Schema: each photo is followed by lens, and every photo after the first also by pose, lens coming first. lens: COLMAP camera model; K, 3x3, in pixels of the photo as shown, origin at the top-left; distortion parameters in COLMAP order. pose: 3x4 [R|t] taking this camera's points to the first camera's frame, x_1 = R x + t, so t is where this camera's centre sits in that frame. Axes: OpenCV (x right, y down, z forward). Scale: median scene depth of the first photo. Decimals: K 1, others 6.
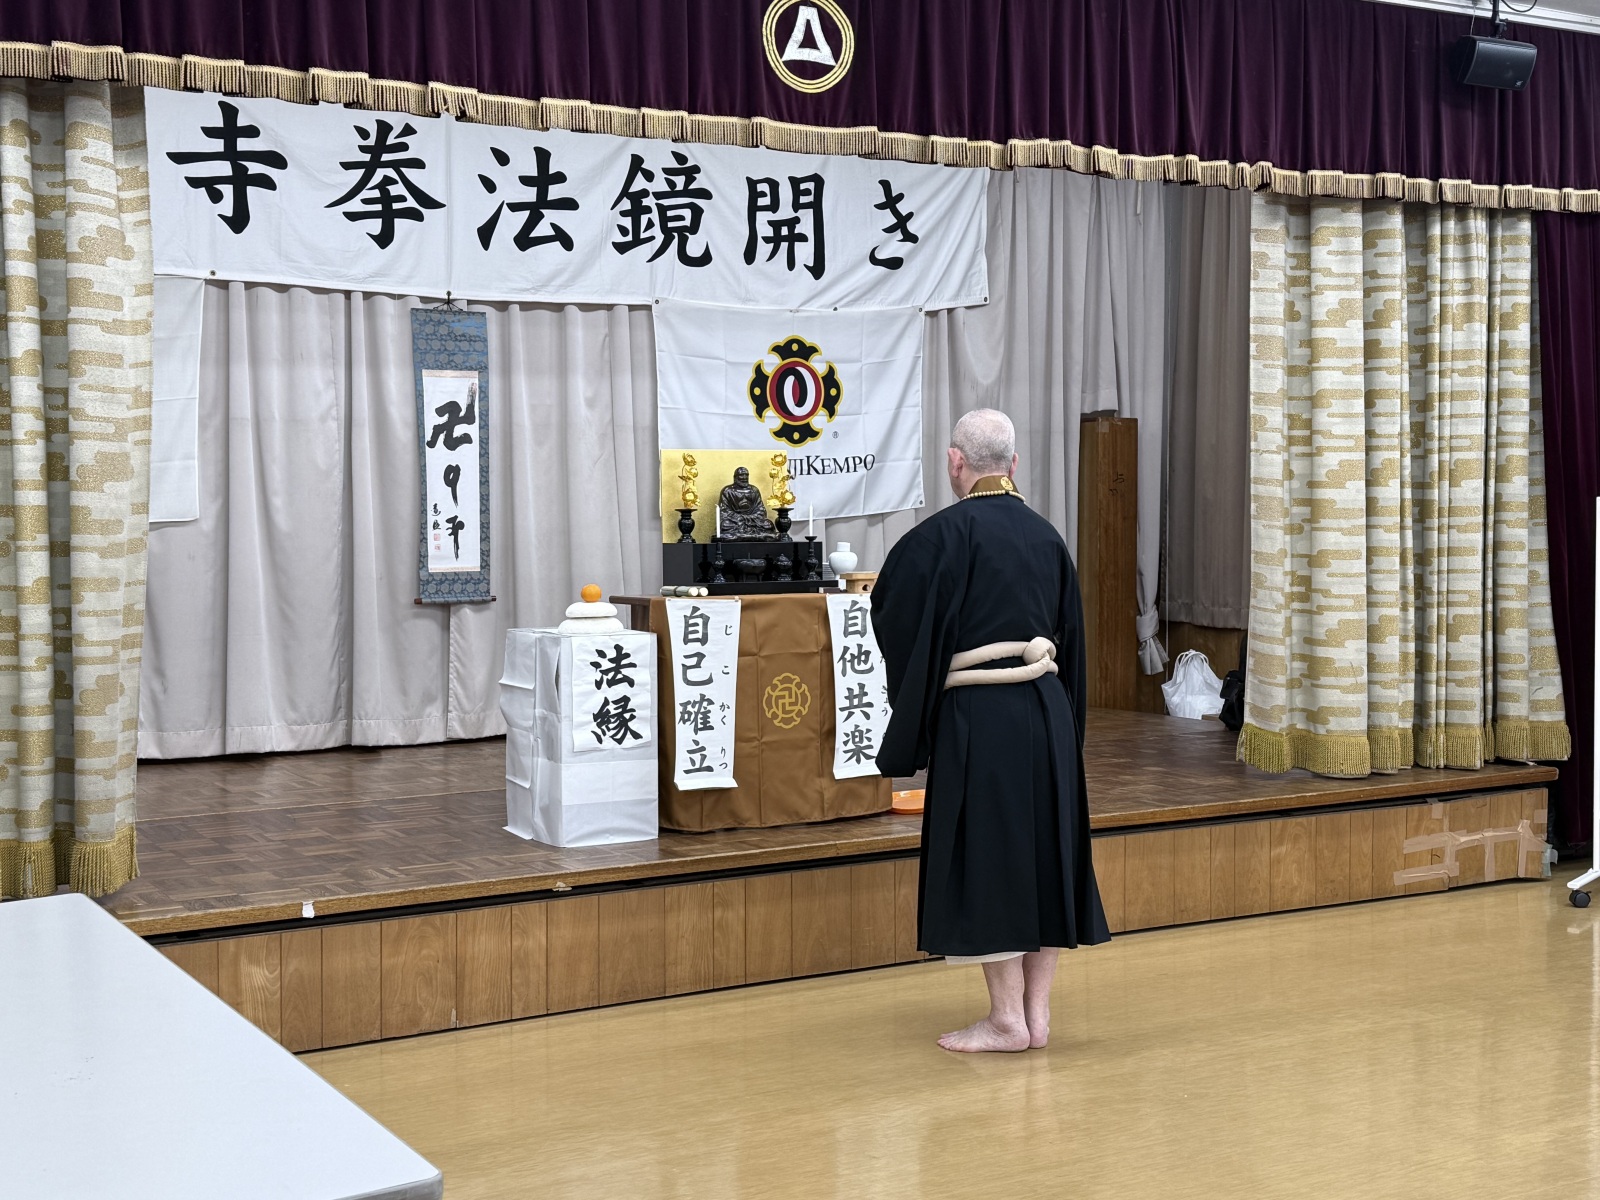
lens RADIAL K [[2033.8, 0, 819.6], [0, 2033.8, 602.1], [0, 0, 1]] dist [0.201194, -0.395620]
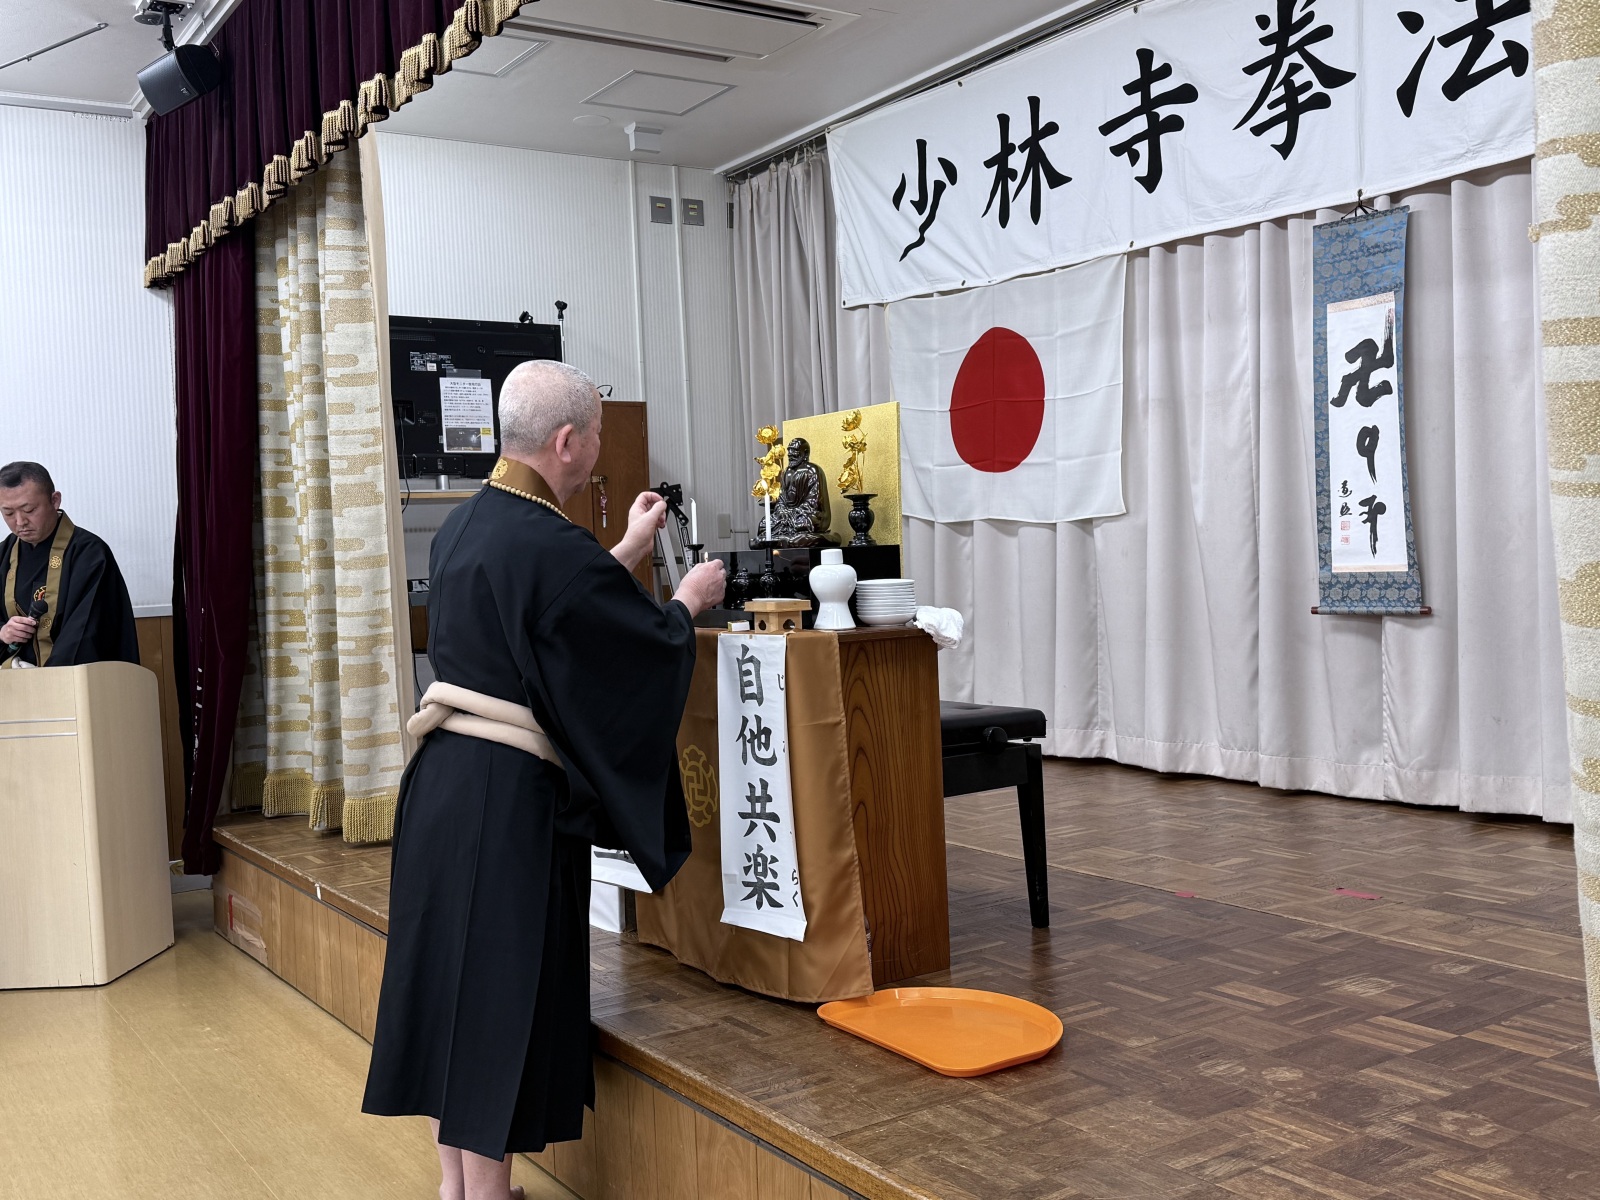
lens RADIAL K [[1550.4, 0, 780.6], [0, 1550.4, 607.7], [0, 0, 1]] dist [0.168628, -0.342740]
pose [[0.050324, 0.041892, -0.997854, 0.401310], [-0.005198, 0.999117, 0.041683, -0.026059], [0.998719, 0.003089, 0.050497, 0.808752]]
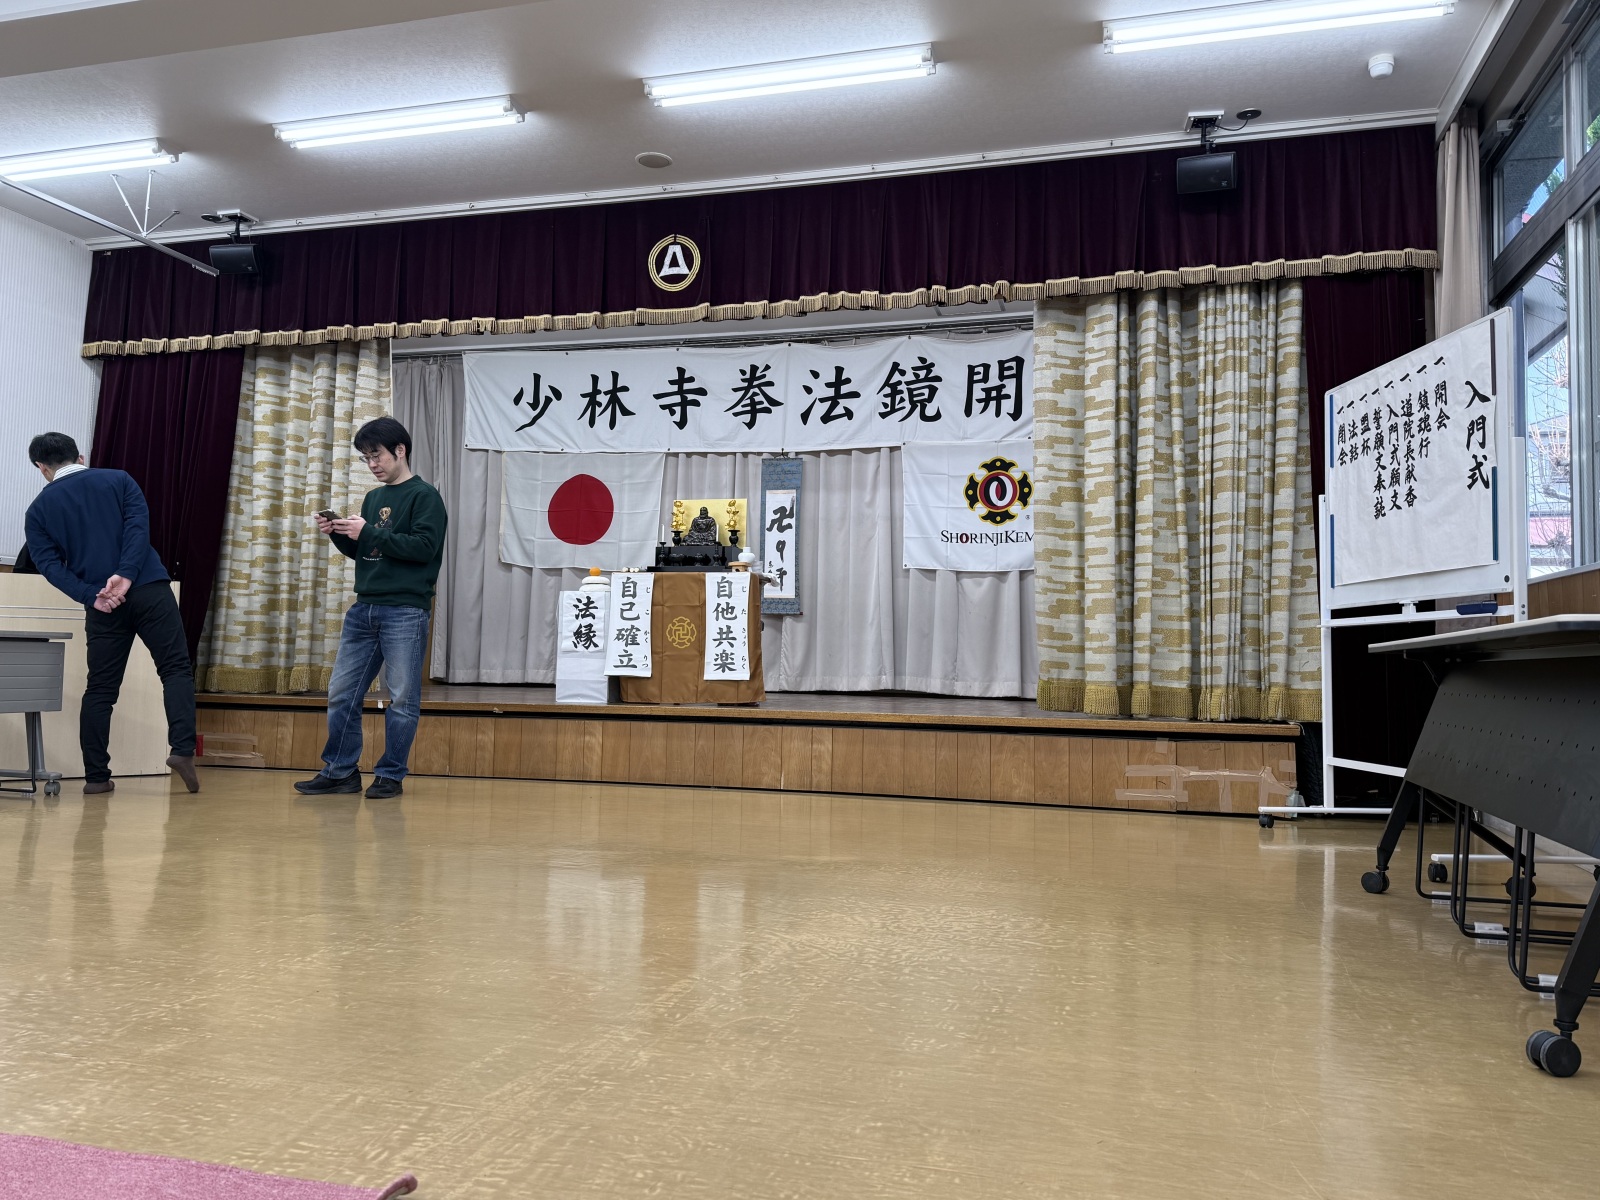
lens RADIAL K [[1177.1, 0, 793.1], [0, 1177.1, 593.1], [0, 0, 1]] dist [0.186025, -0.337369]
pose [[0.694012, -0.023686, -0.719574, 0.631800], [-0.060503, 0.994005, -0.091073, 0.081876], [0.717417, 0.106742, 0.688418, 0.295524]]
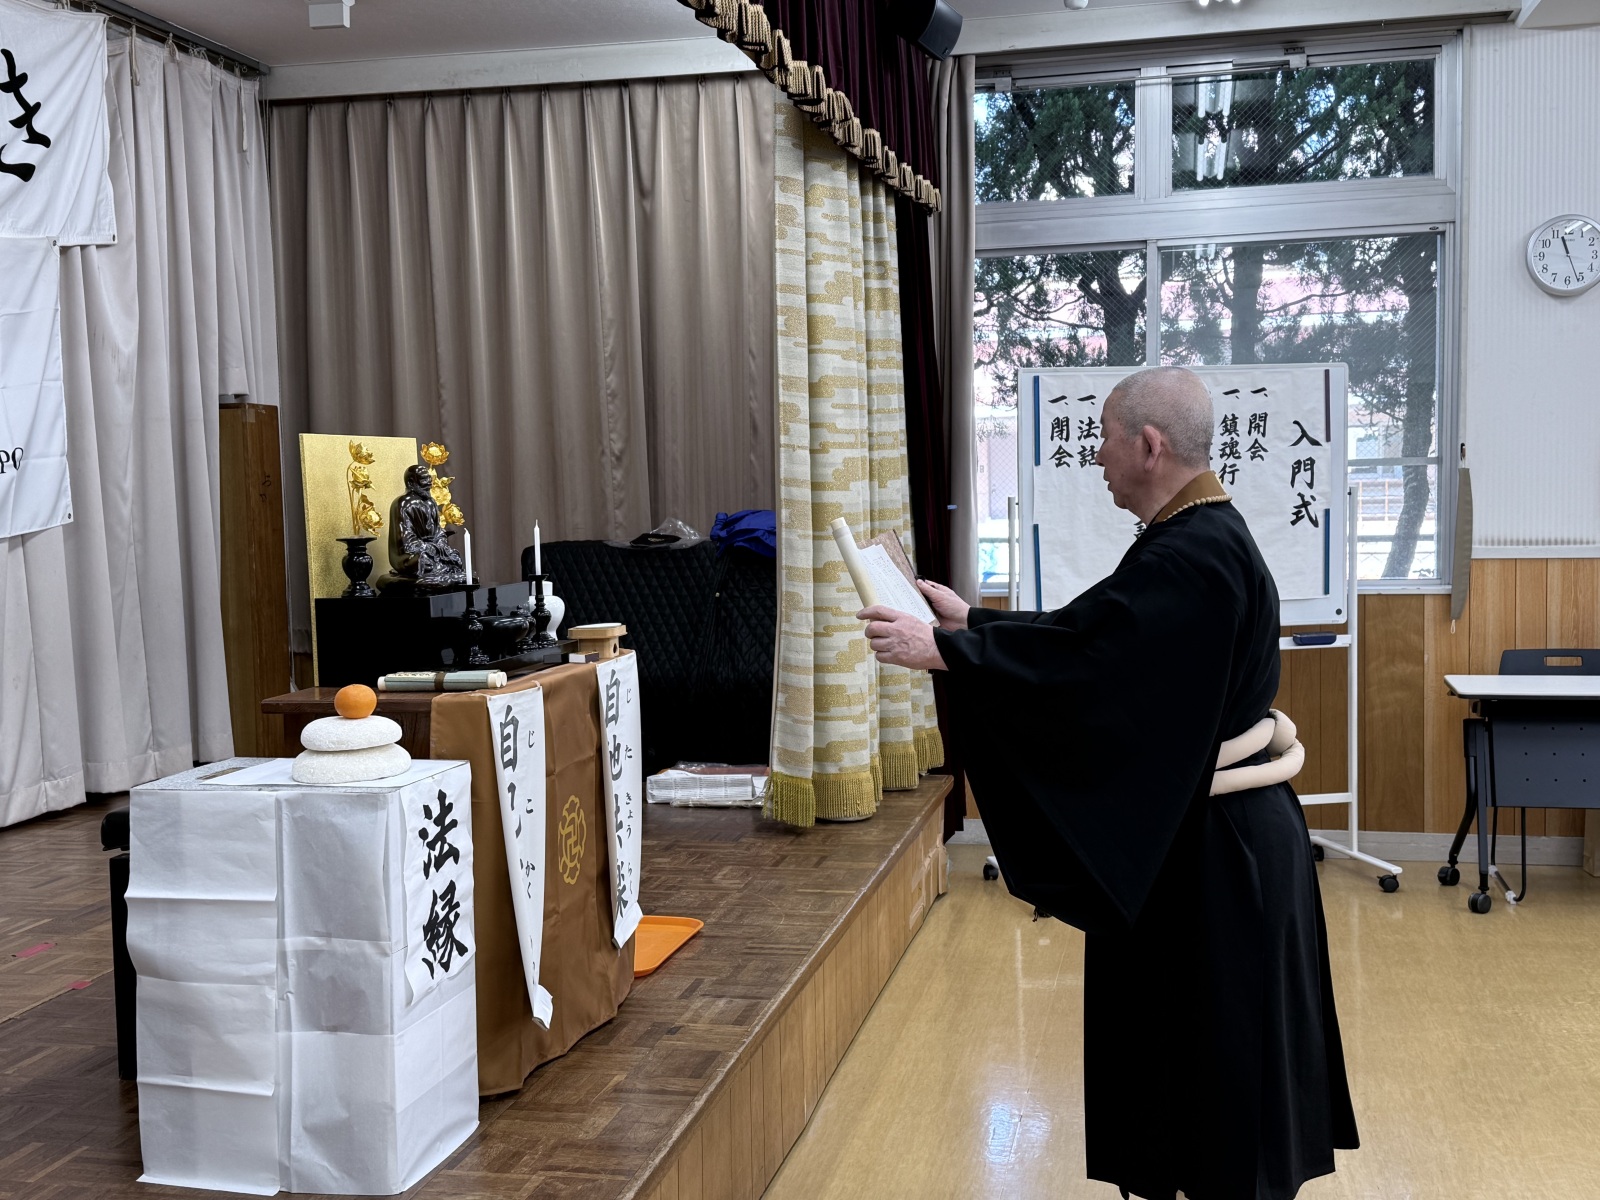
lens RADIAL K [[1797.1, 0, 796.0], [0, 1797.1, 603.8], [0, 0, 1]] dist [0.187755, -0.414913]
pose [[0.676686, -0.060429, 0.733788, -0.299445], [0.054278, 0.998009, 0.032134, -0.030525], [-0.734269, 0.018084, 0.678618, 0.462526]]
